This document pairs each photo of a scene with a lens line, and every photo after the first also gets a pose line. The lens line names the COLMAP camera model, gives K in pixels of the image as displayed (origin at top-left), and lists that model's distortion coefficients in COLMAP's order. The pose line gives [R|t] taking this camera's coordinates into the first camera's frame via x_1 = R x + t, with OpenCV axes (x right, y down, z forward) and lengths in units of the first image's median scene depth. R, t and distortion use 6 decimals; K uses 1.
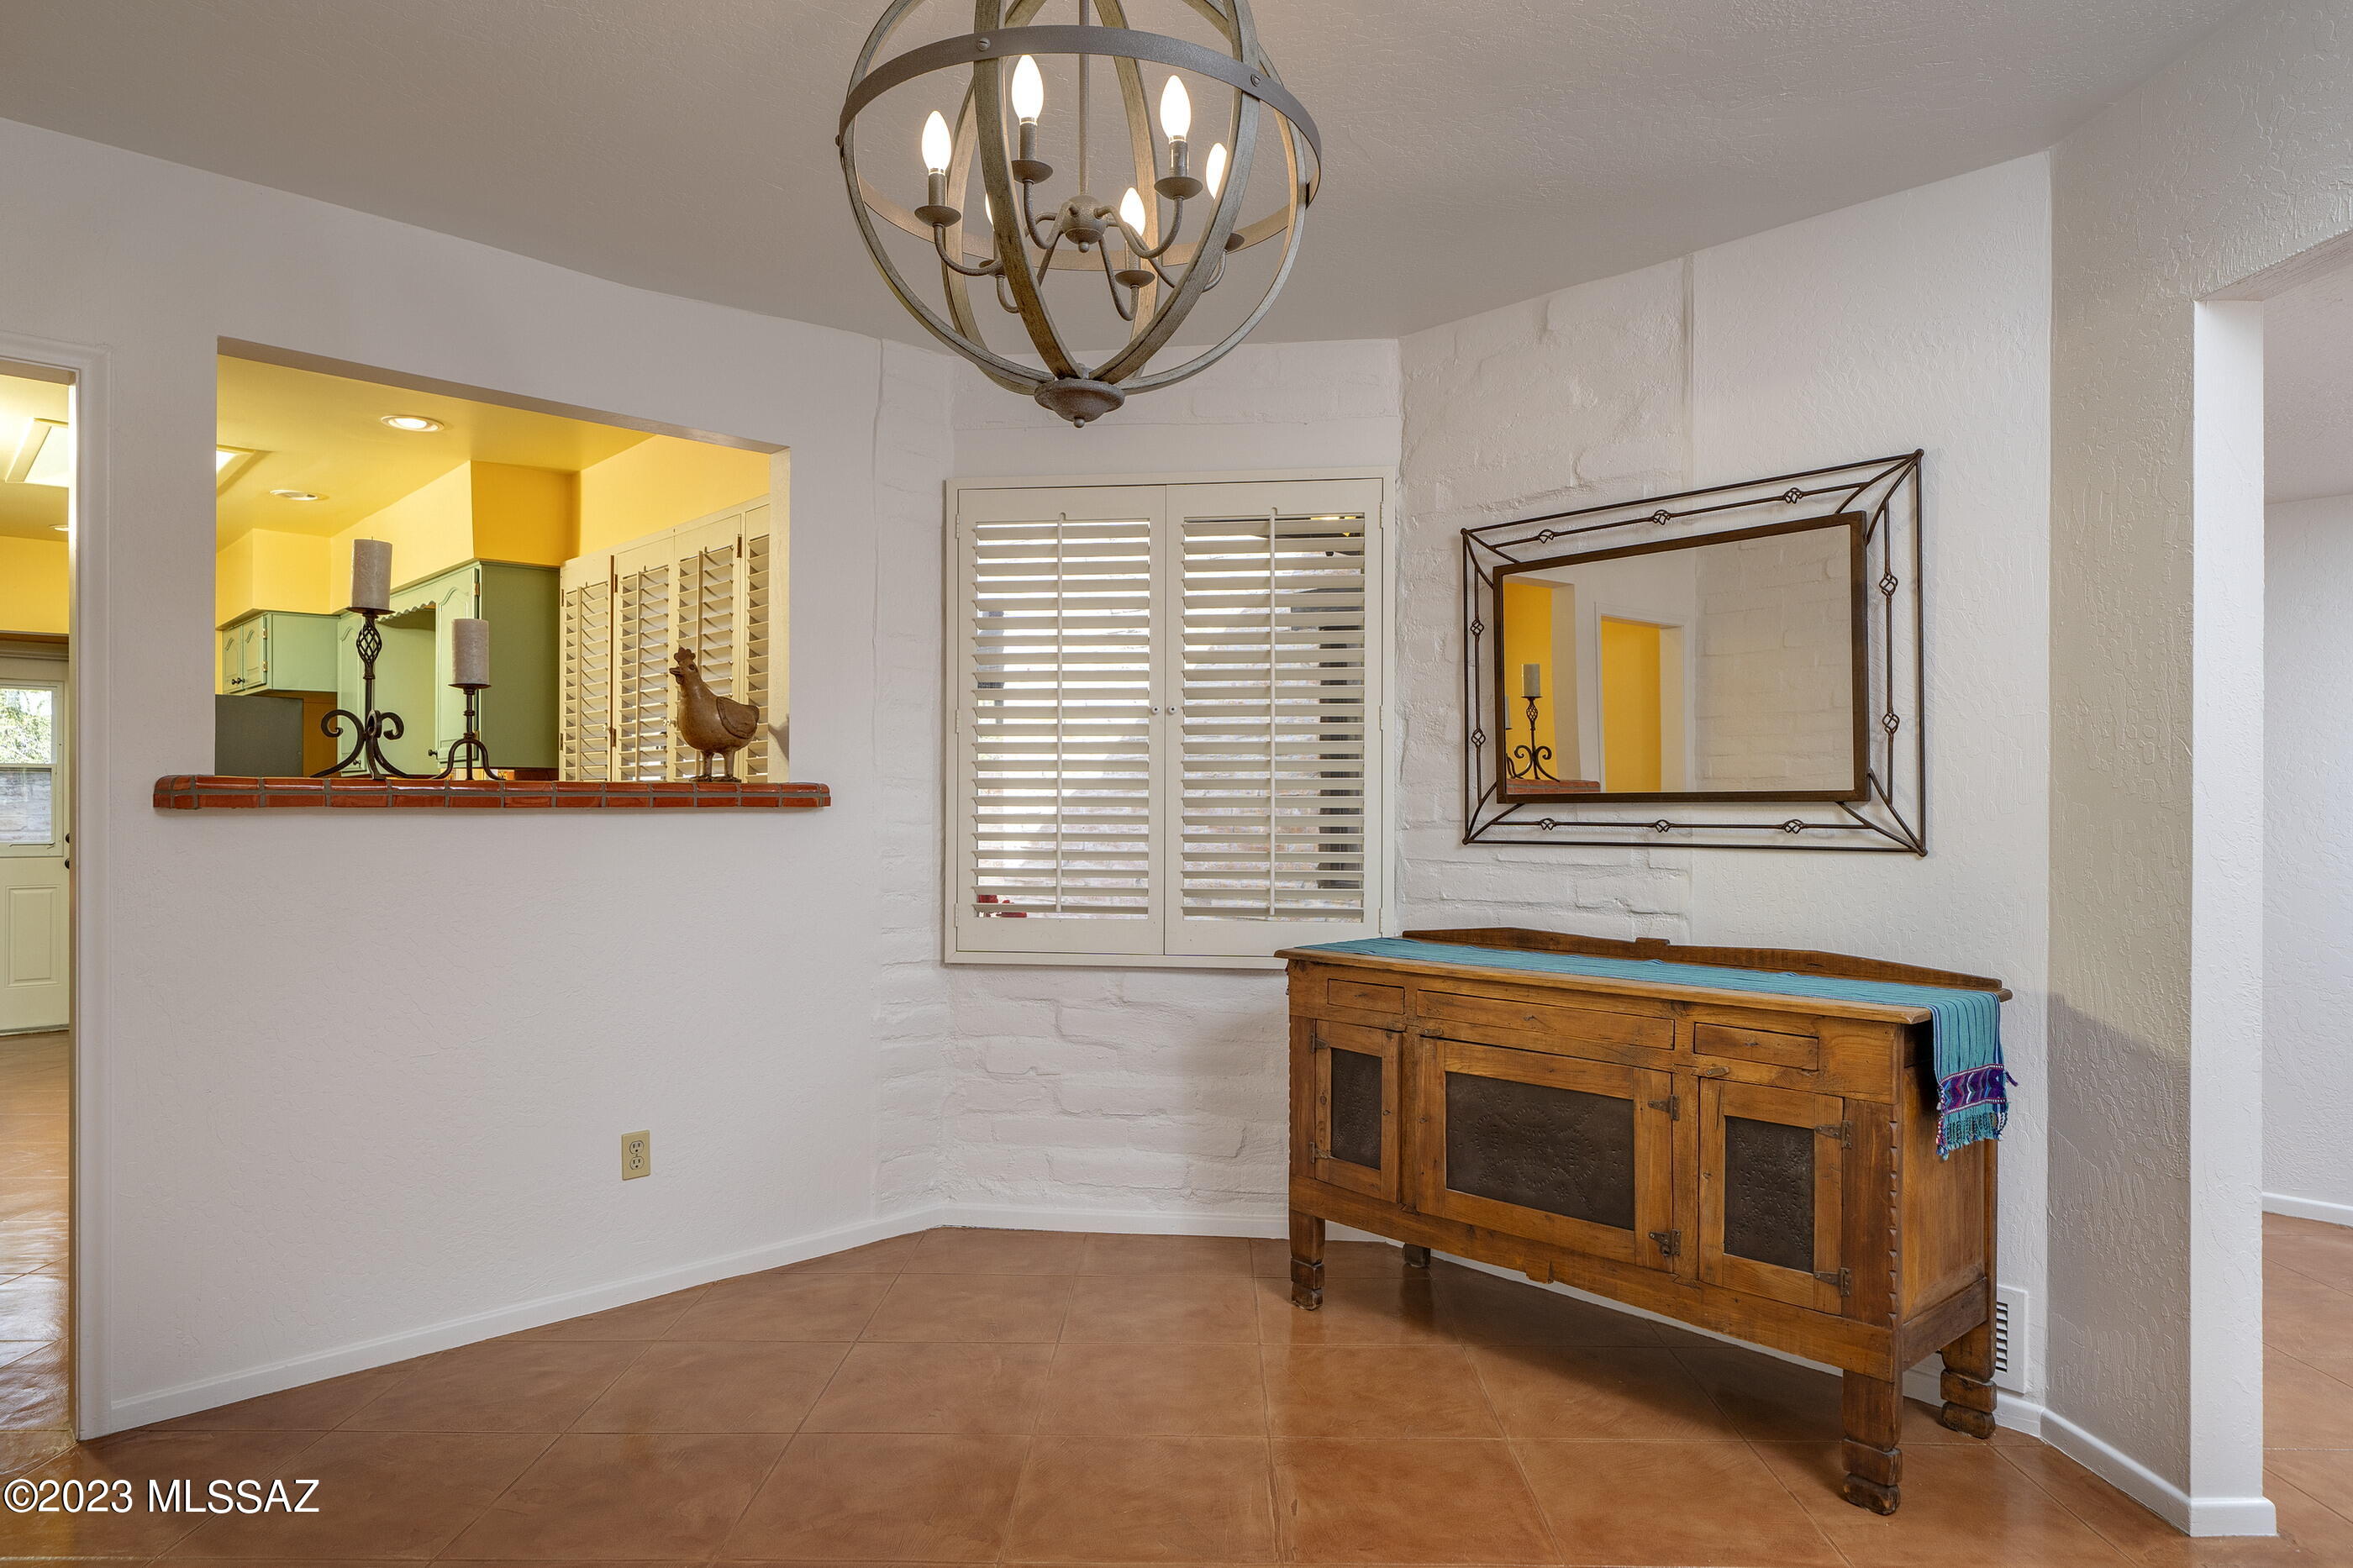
lens RADIAL K [[1421.8, 0, 1176.5], [0, 1421.8, 784.0], [0, 0, 1]] dist [0.007699, 0.001350]
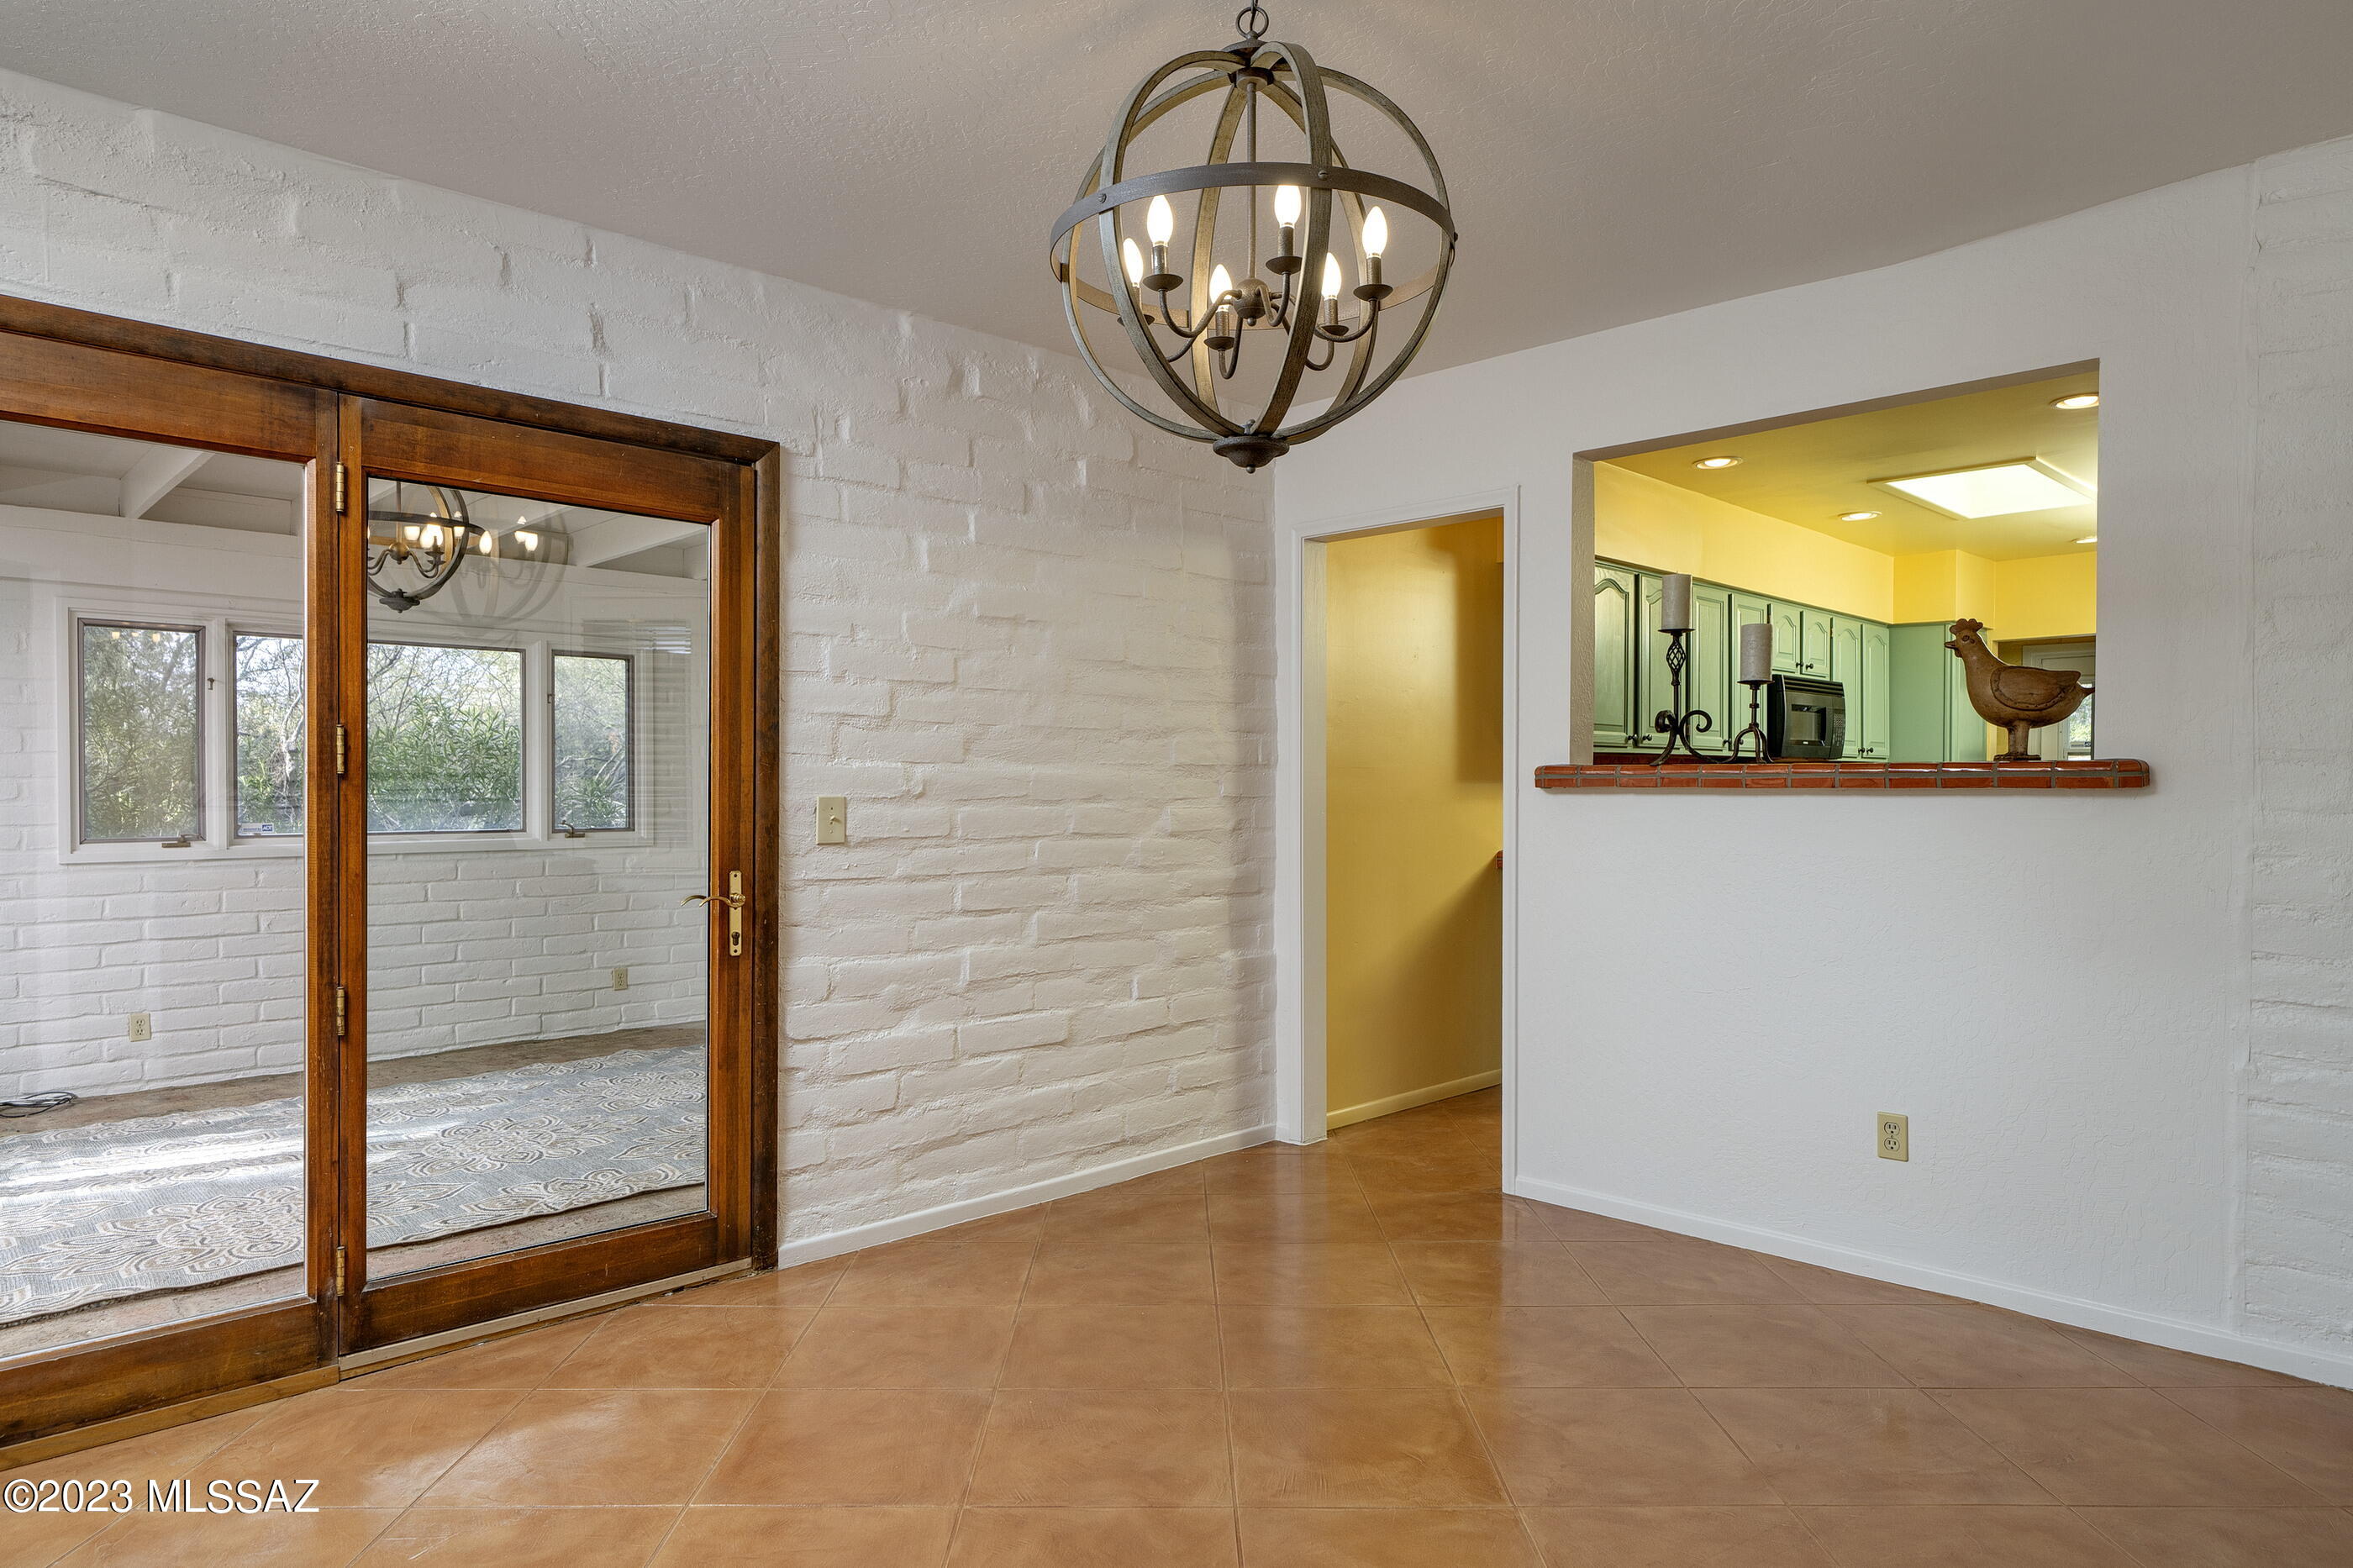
lens RADIAL K [[1421.8, 0, 1176.5], [0, 1421.8, 784.0], [0, 0, 1]] dist [0.007699, 0.001350]
pose [[0.028971, -0.003857, -0.999573, 0.641036], [0.010794, 0.999935, -0.003546, 0.012607], [0.999522, -0.010686, 0.029011, 0.501522]]
